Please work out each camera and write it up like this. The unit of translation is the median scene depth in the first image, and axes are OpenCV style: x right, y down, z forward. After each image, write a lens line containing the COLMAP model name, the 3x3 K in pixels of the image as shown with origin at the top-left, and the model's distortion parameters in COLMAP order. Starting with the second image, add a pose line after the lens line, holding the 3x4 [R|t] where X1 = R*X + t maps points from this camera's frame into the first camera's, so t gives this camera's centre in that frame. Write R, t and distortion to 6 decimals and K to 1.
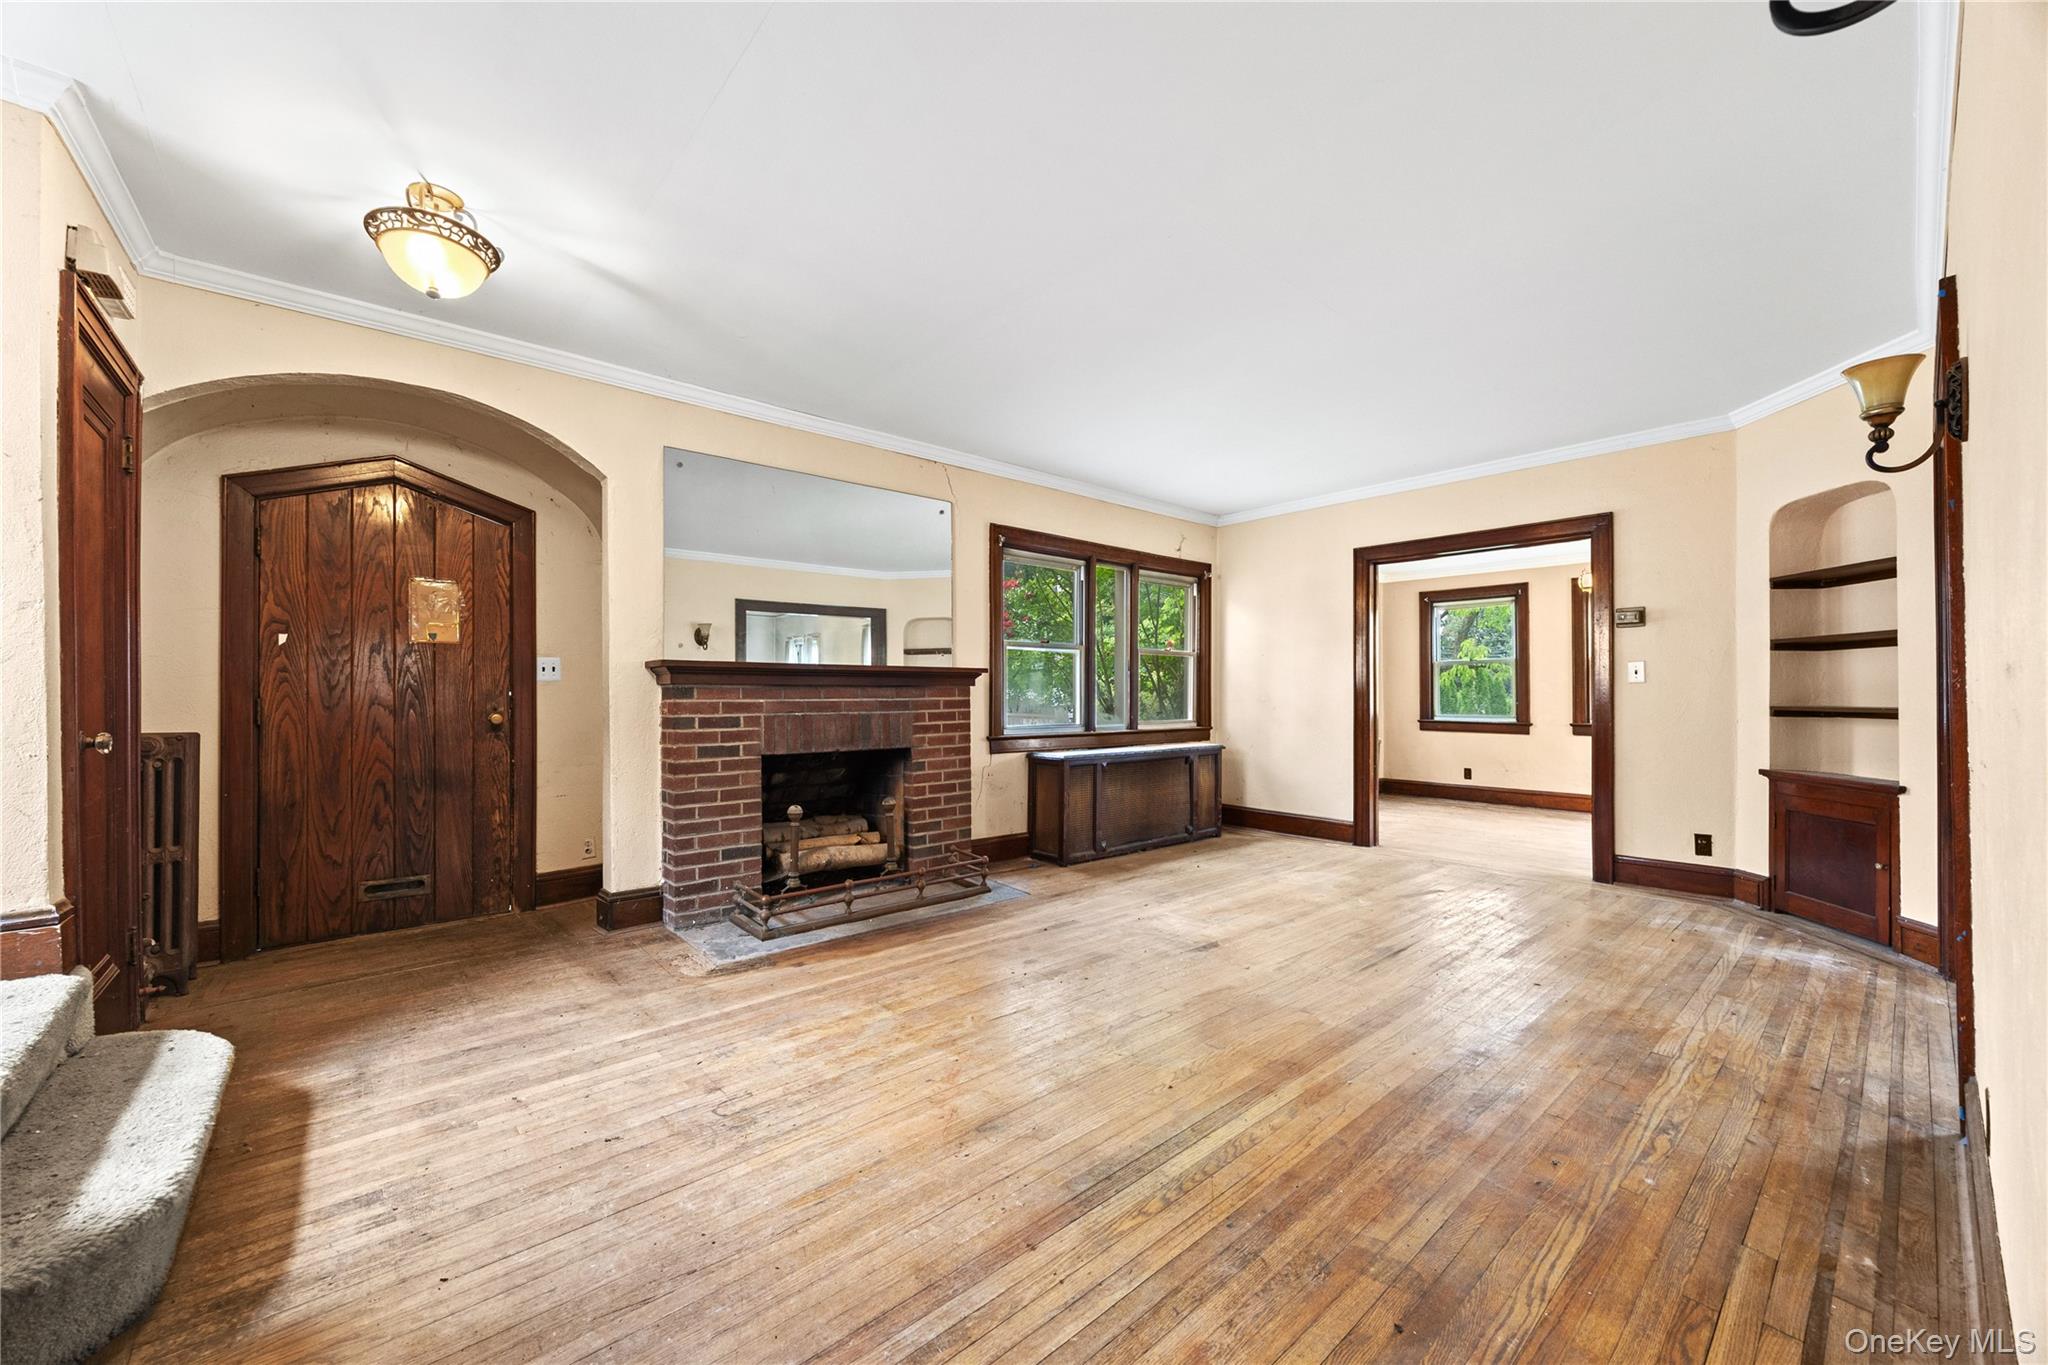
lens RADIAL K [[784.0, 0, 1019.1], [0, 784.0, 691.7], [0, 0, 1]] dist [-0.013163, 0.000213]
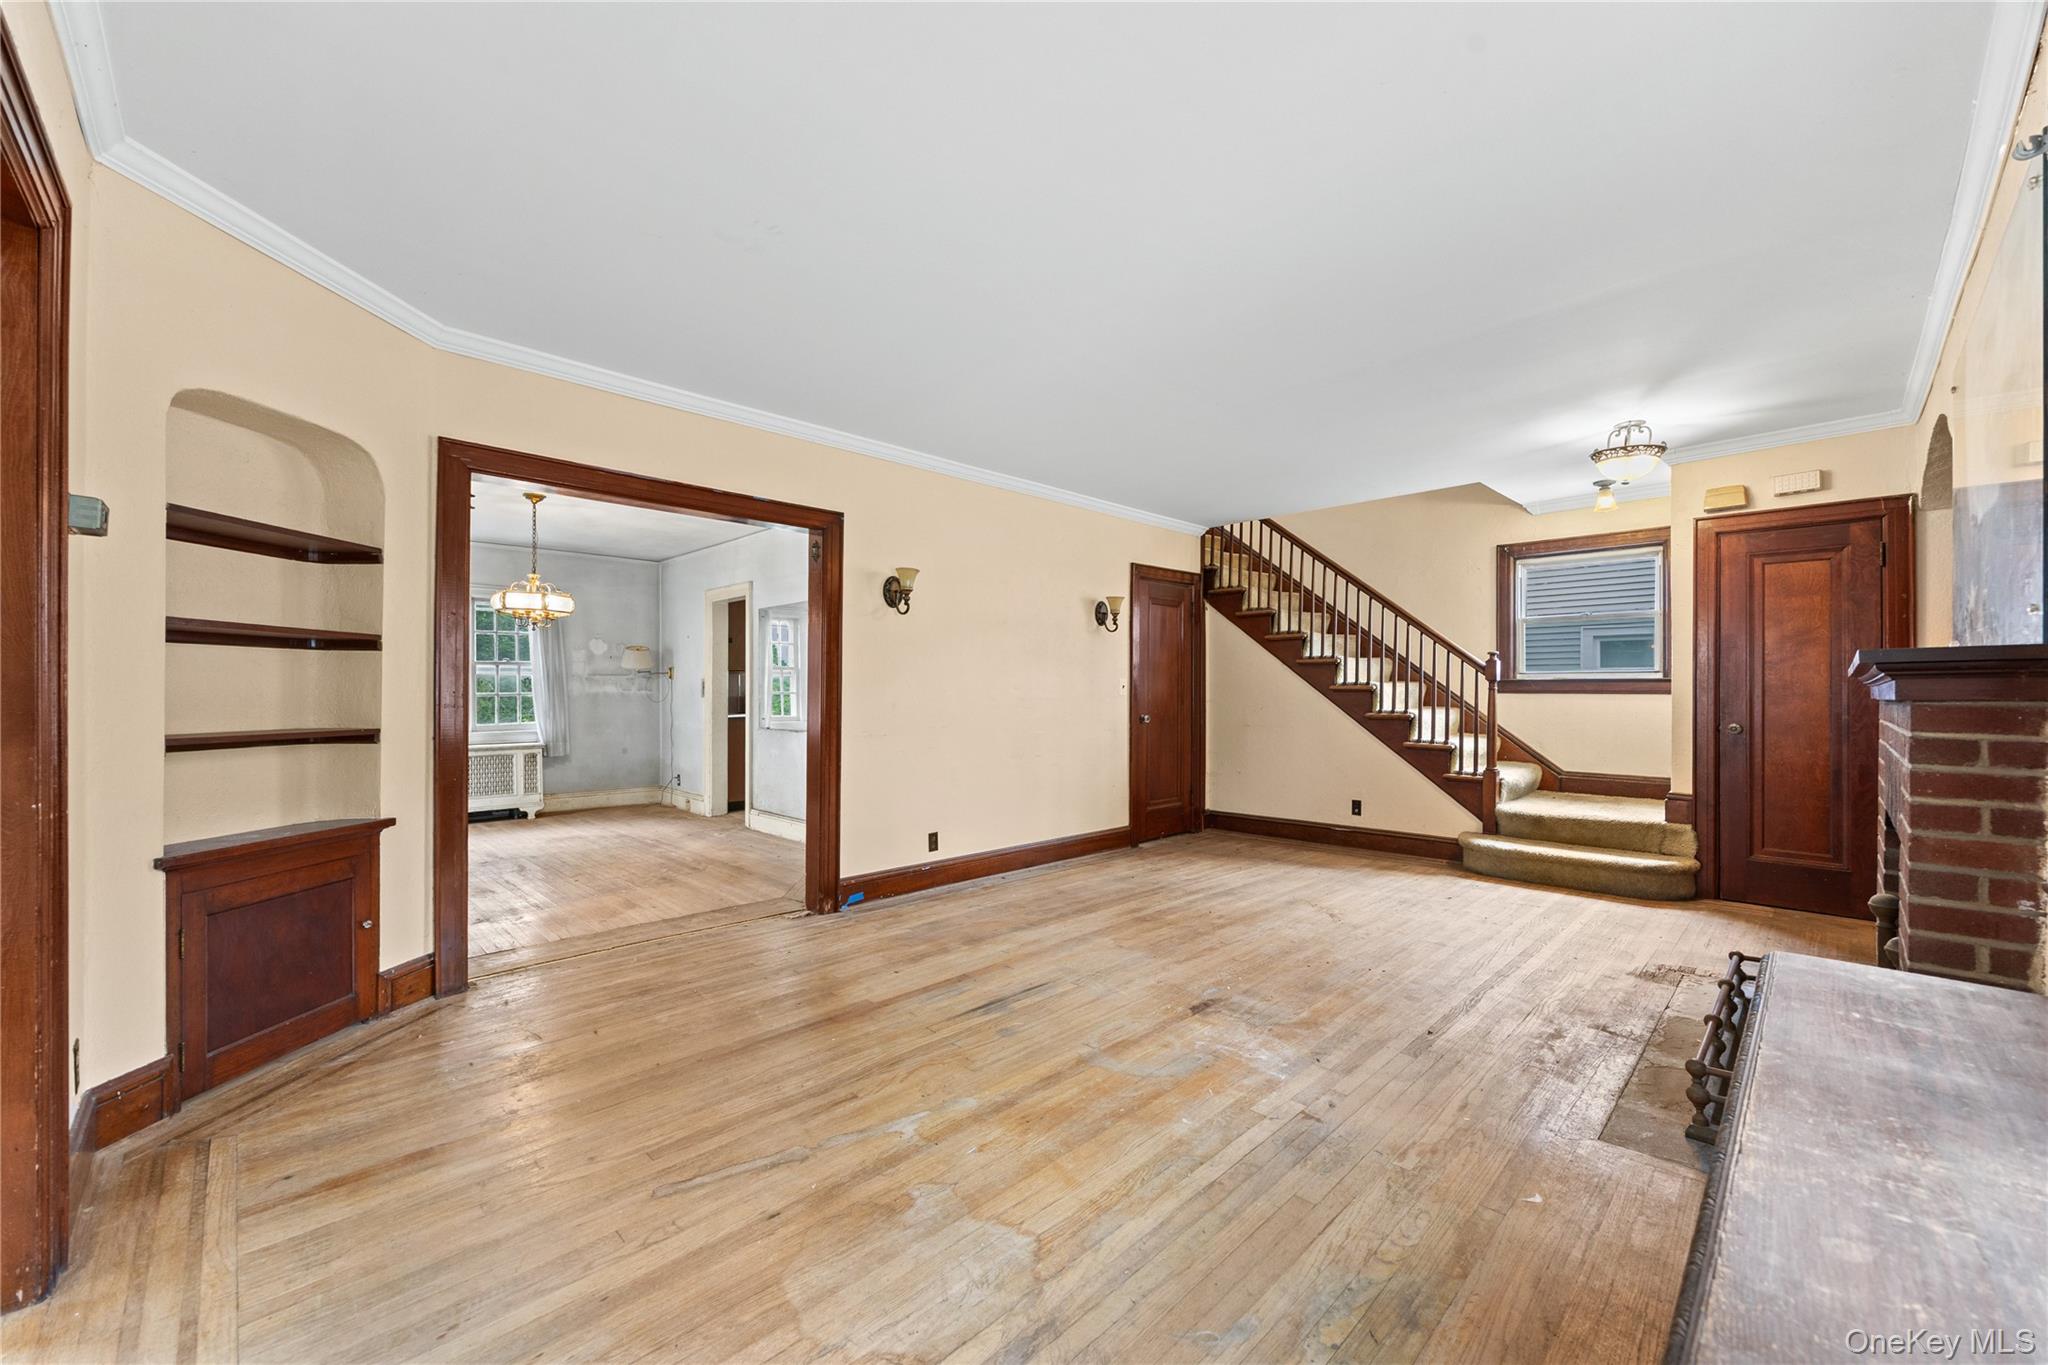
lens RADIAL K [[784.0, 0, 1010.8], [0, 784.0, 696.2], [0, 0, 1]] dist [-0.013163, 0.000213]
pose [[-0.998884, 0.006131, -0.046837, 0.500217], [0.006285, 0.999975, -0.003131, -0.004565], [0.046816, -0.003422, -0.998898, 1.890818]]
